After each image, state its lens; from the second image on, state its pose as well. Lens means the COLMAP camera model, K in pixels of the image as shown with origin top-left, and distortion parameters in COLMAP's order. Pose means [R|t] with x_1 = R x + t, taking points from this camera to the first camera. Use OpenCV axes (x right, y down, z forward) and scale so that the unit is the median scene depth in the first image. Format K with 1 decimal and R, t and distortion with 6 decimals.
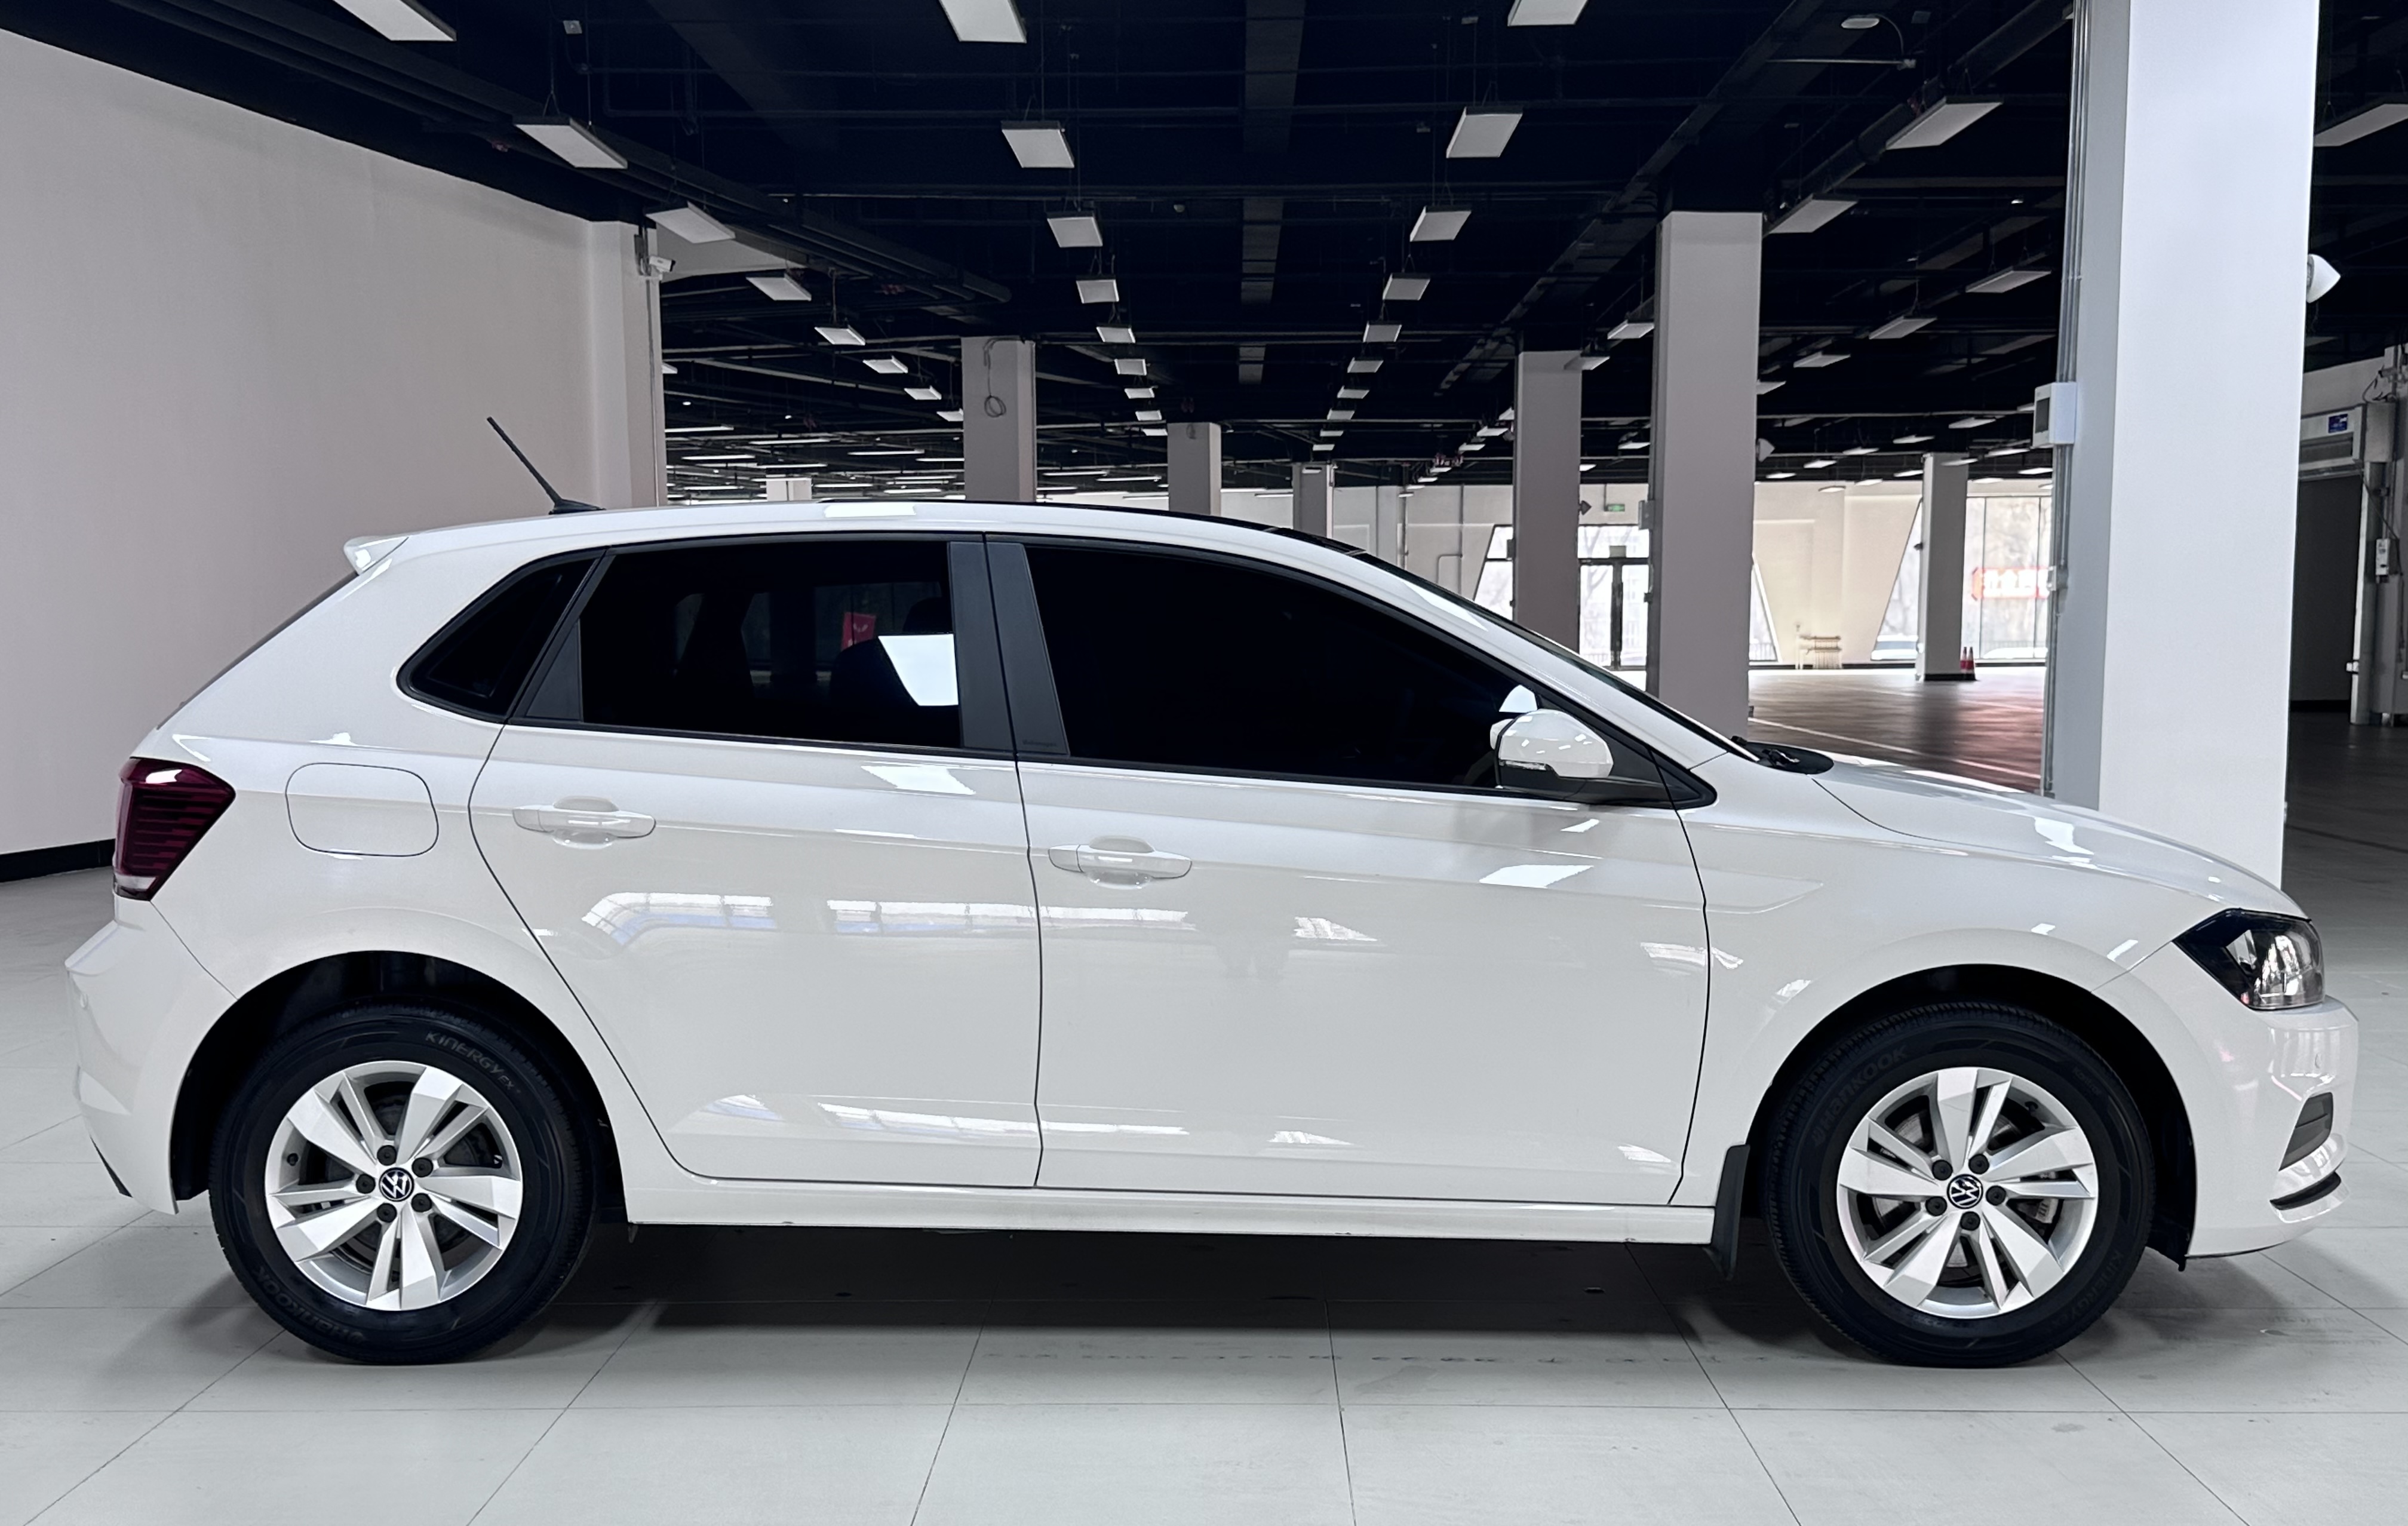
lens RADIAL K [[2545.3, 0, 1205.8], [0, 2545.3, 894.4], [0, 0, 1]] dist [0.181469, -0.420412]
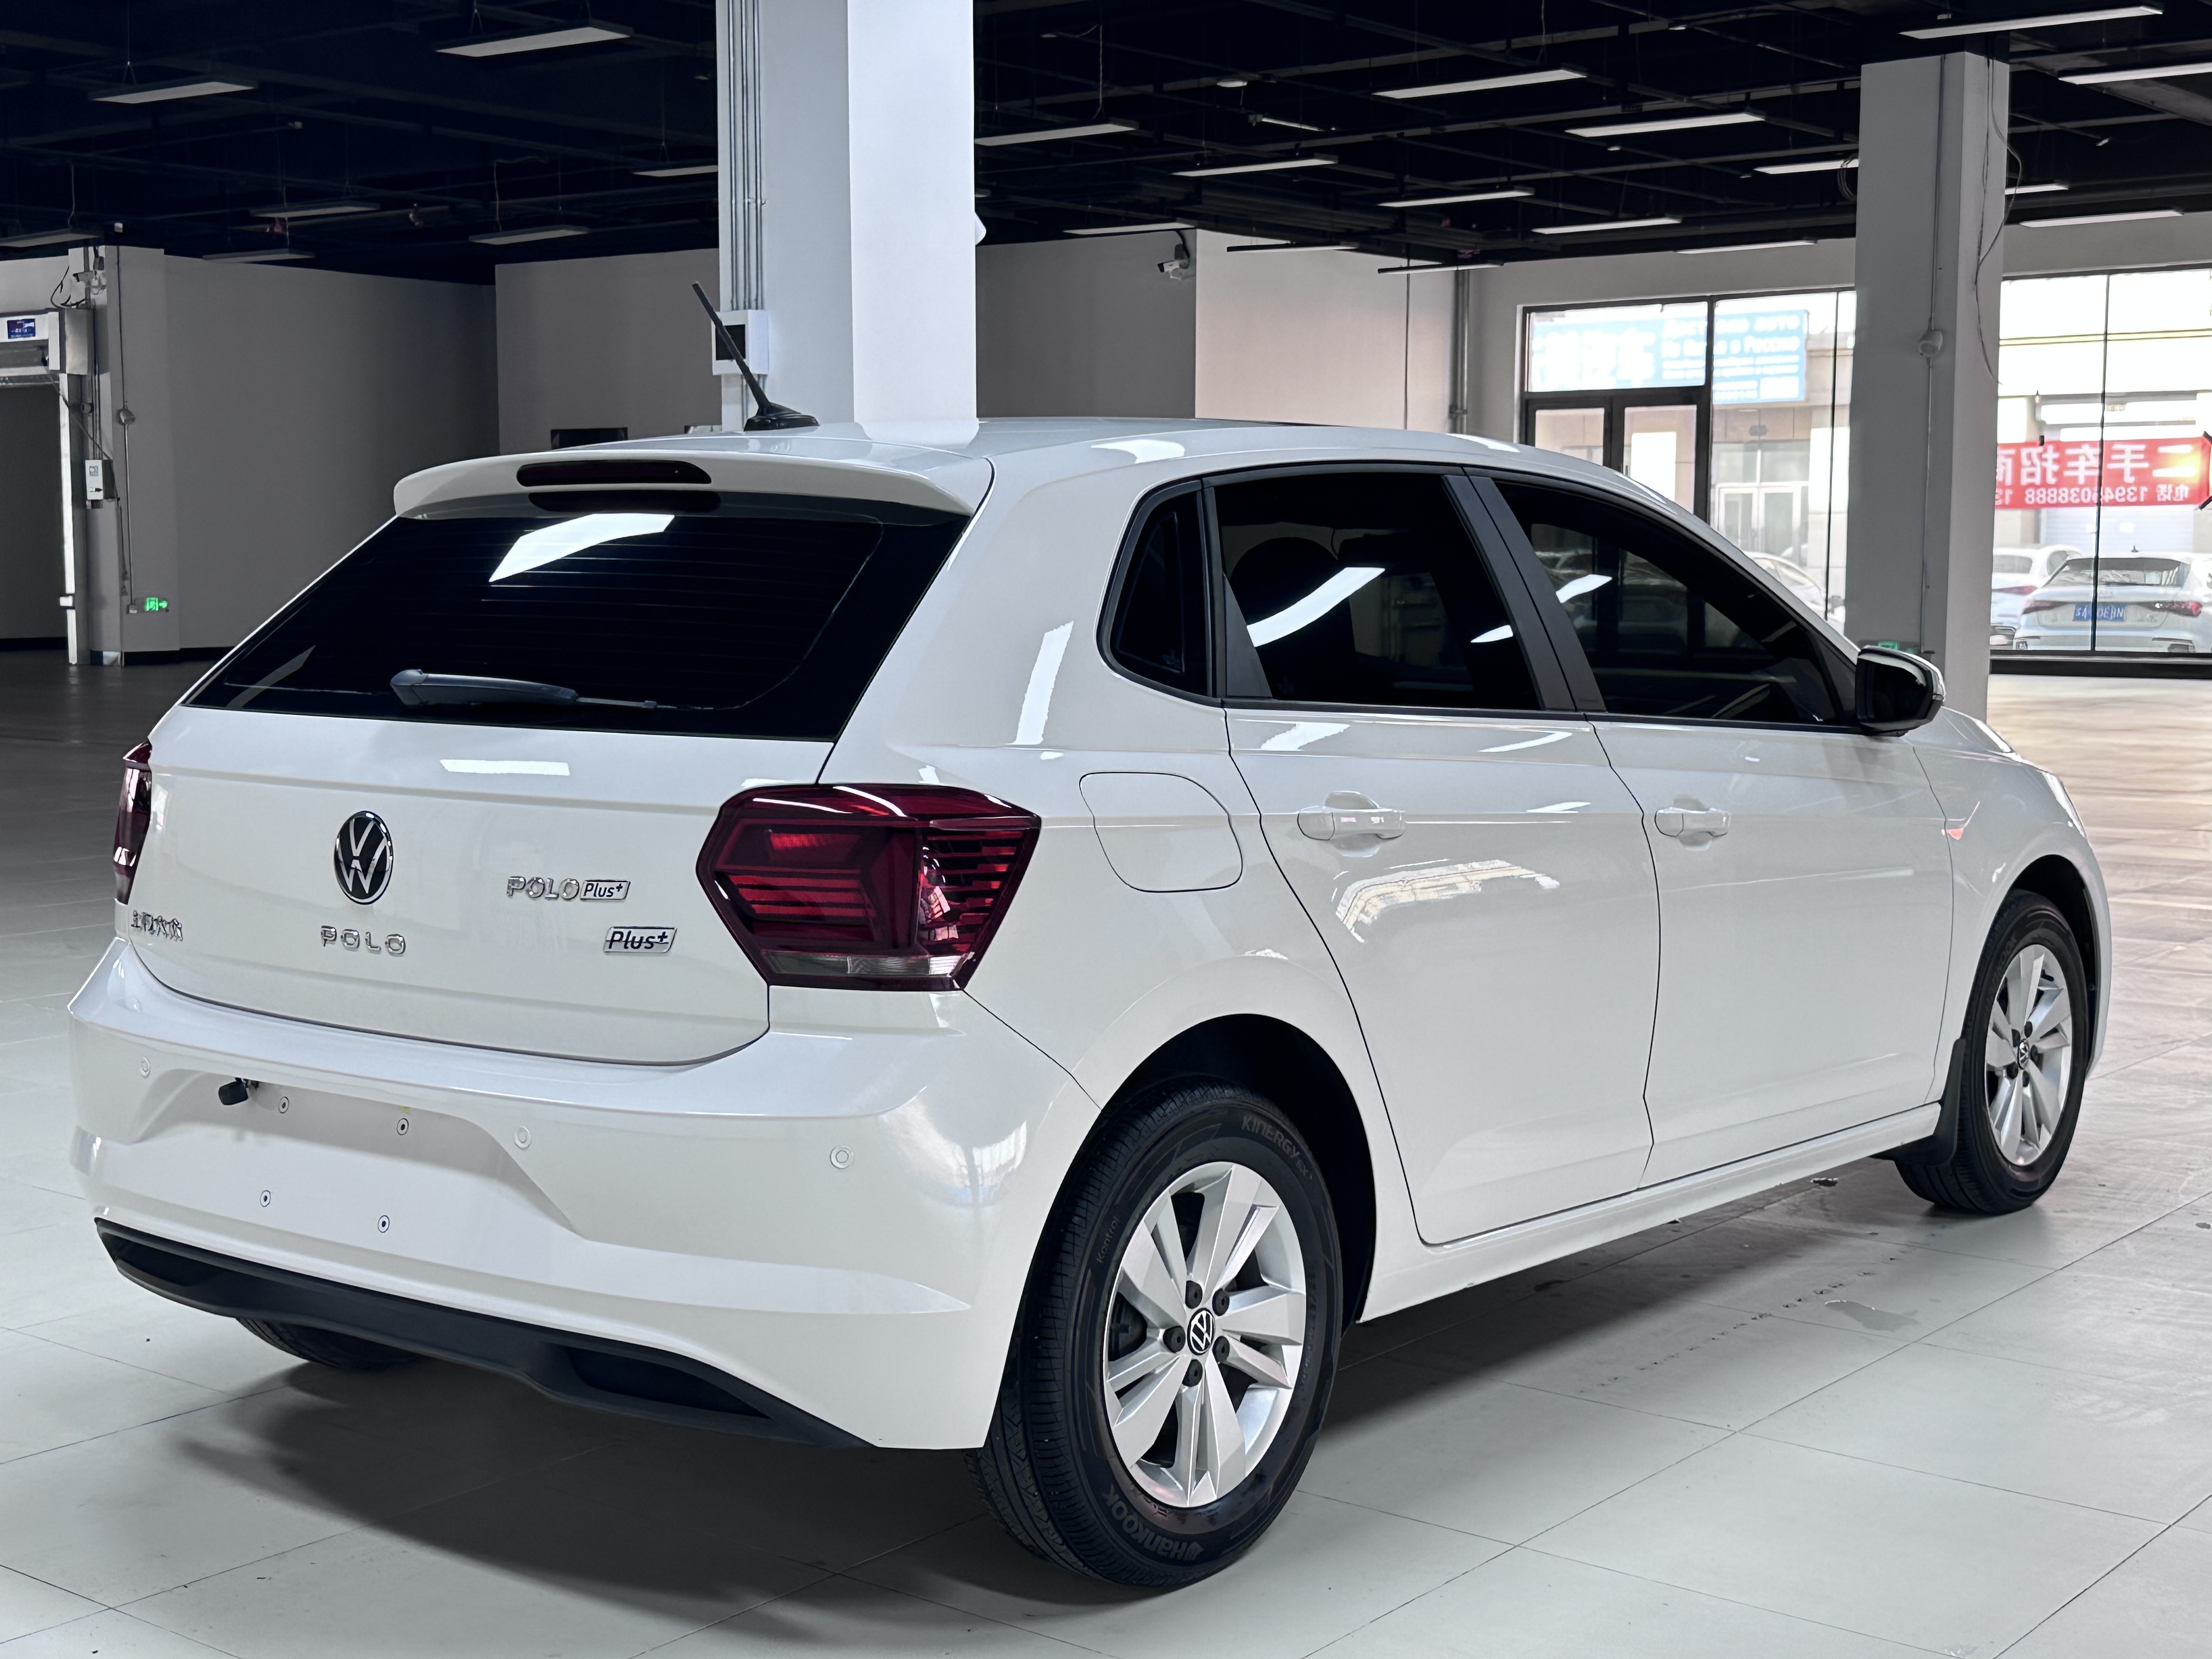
lens RADIAL K [[2944.6, 0, 1106.0], [0, 2944.6, 829.5], [0, 0, 1]] dist [0.193599, -0.415203]
pose [[0.608887, -0.075494, 0.789657, -0.169405], [0.084137, 0.995992, 0.030345, -0.010203], [-0.788783, 0.047963, 0.612798, 0.084038]]
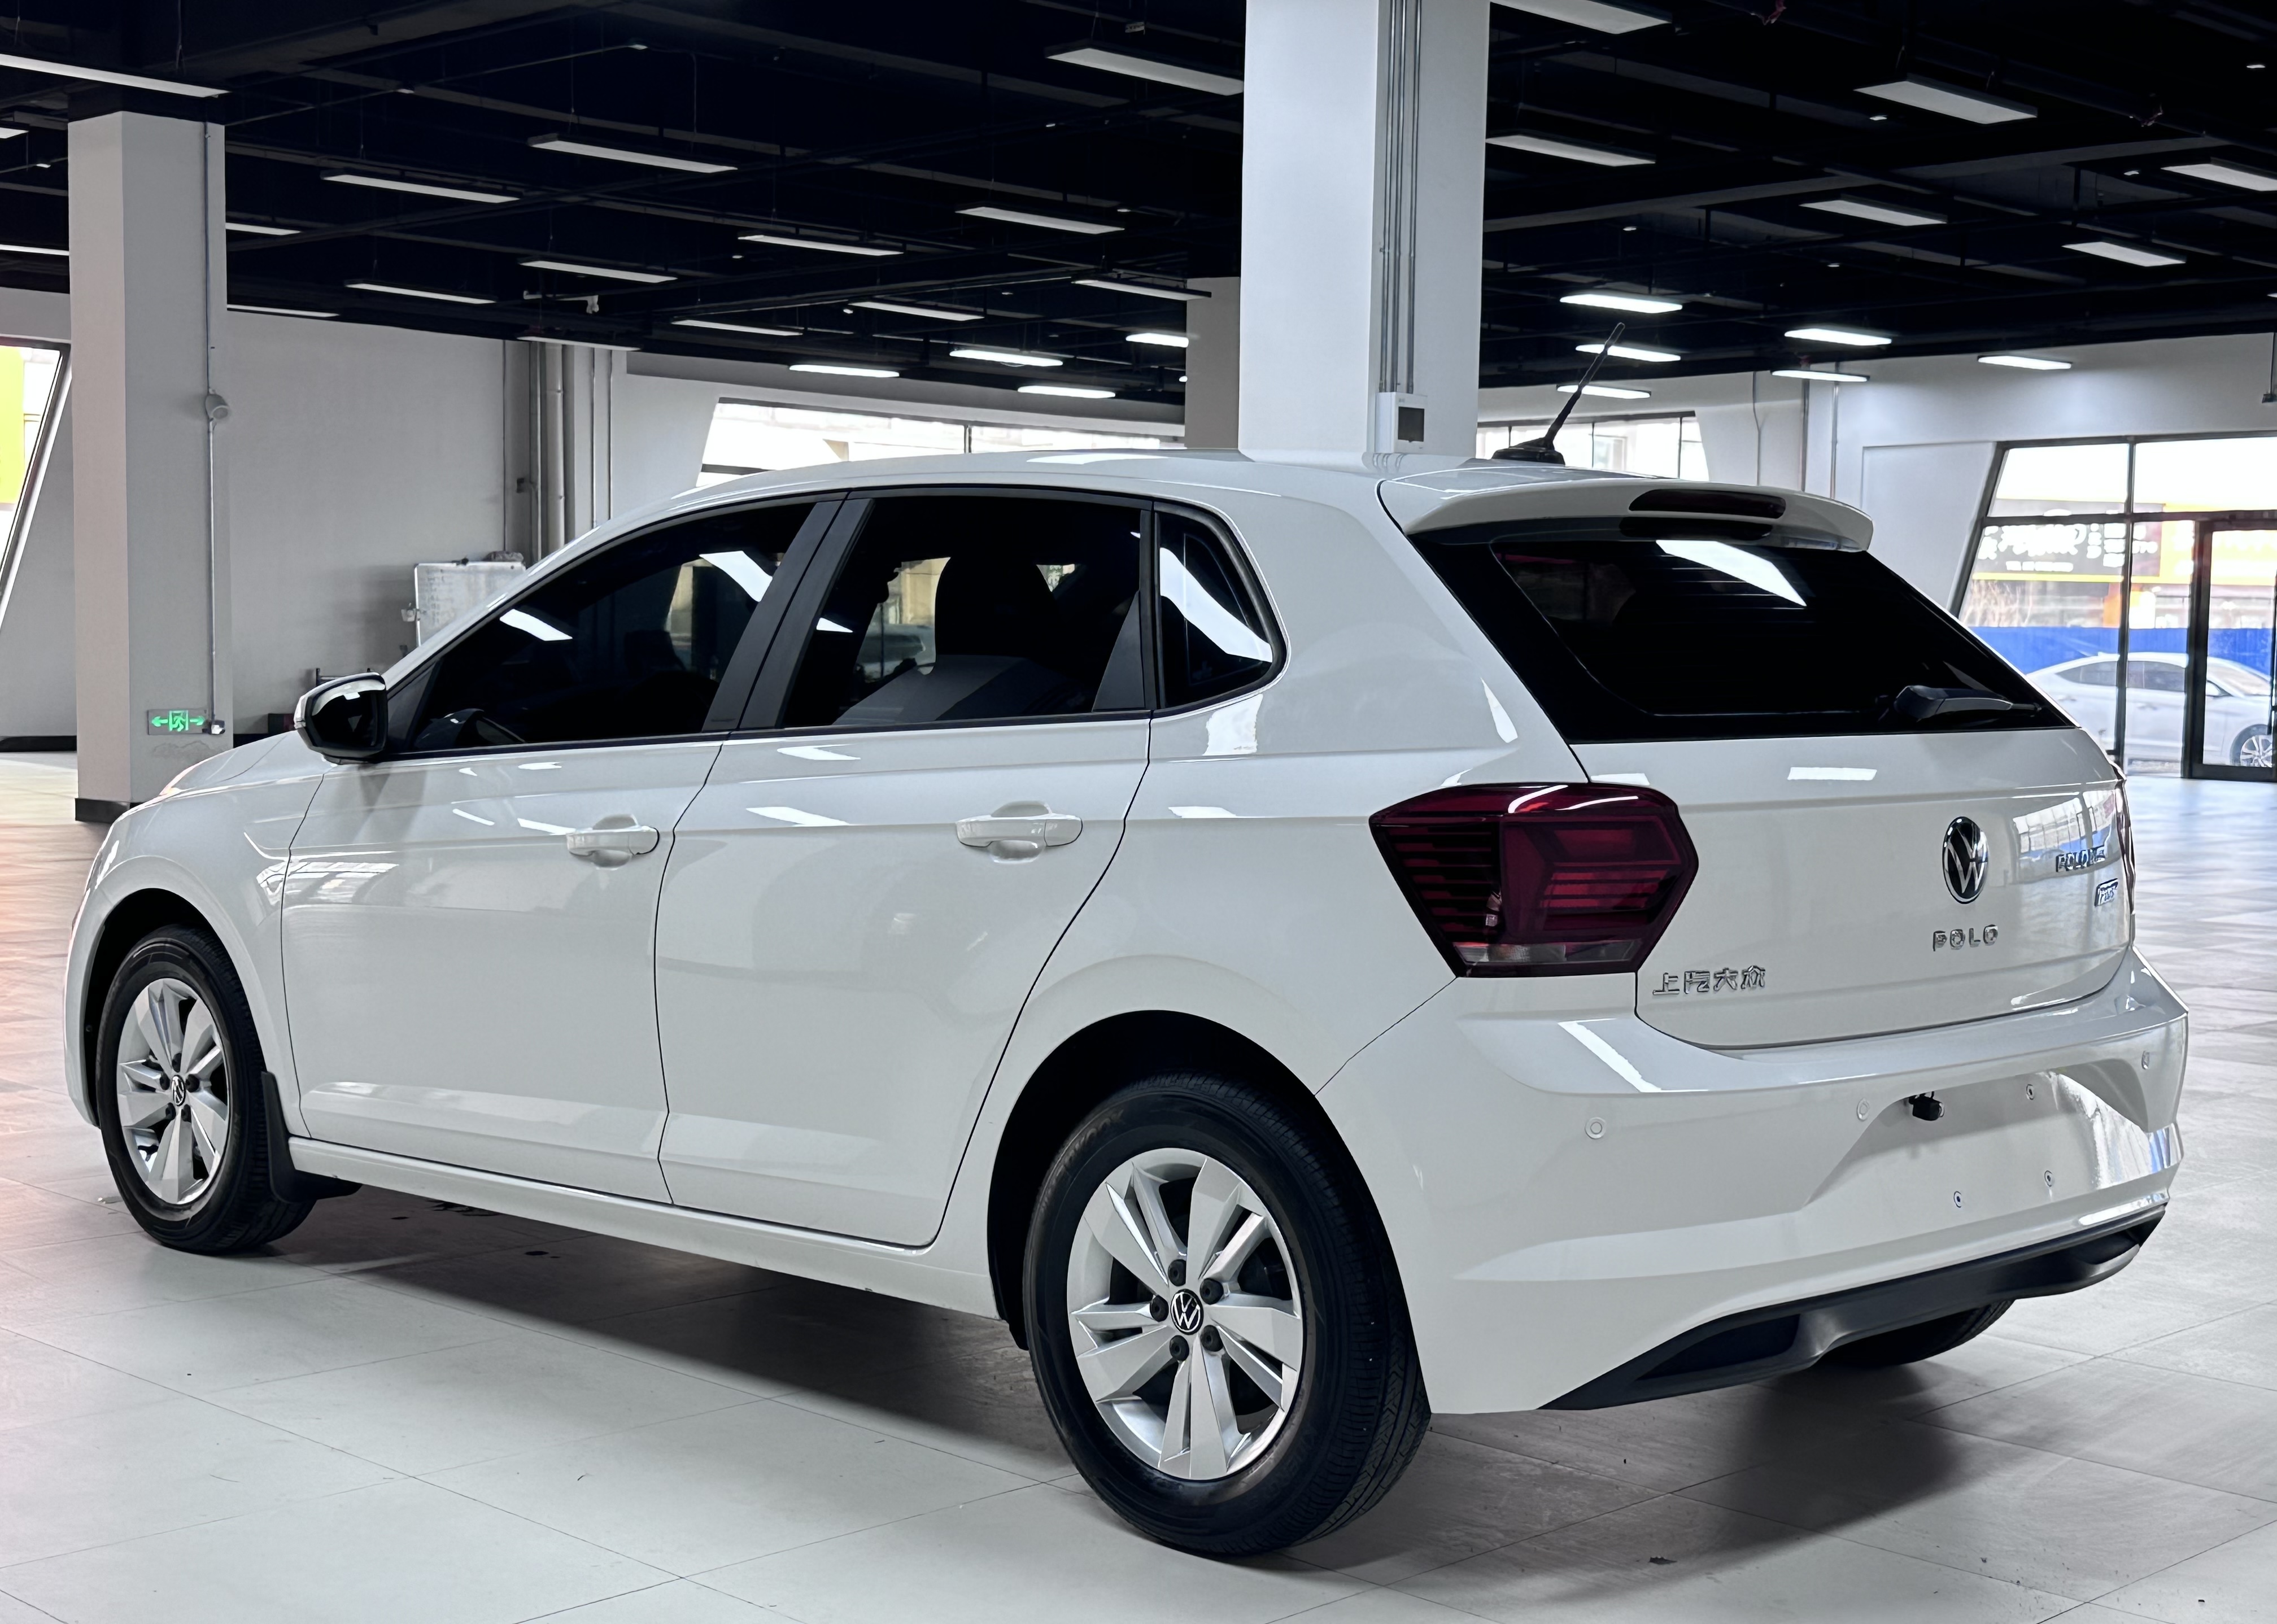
lens RADIAL K [[3126.2, 0, 1138.5], [0, 3126.2, 812.0], [0, 0, 1]] dist [0.021874, -0.008701]
pose [[-0.728303, -0.047430, 0.683612, -0.157737], [0.061388, 0.989075, 0.134025, -0.034718], [-0.682500, 0.139576, -0.717435, 0.349057]]
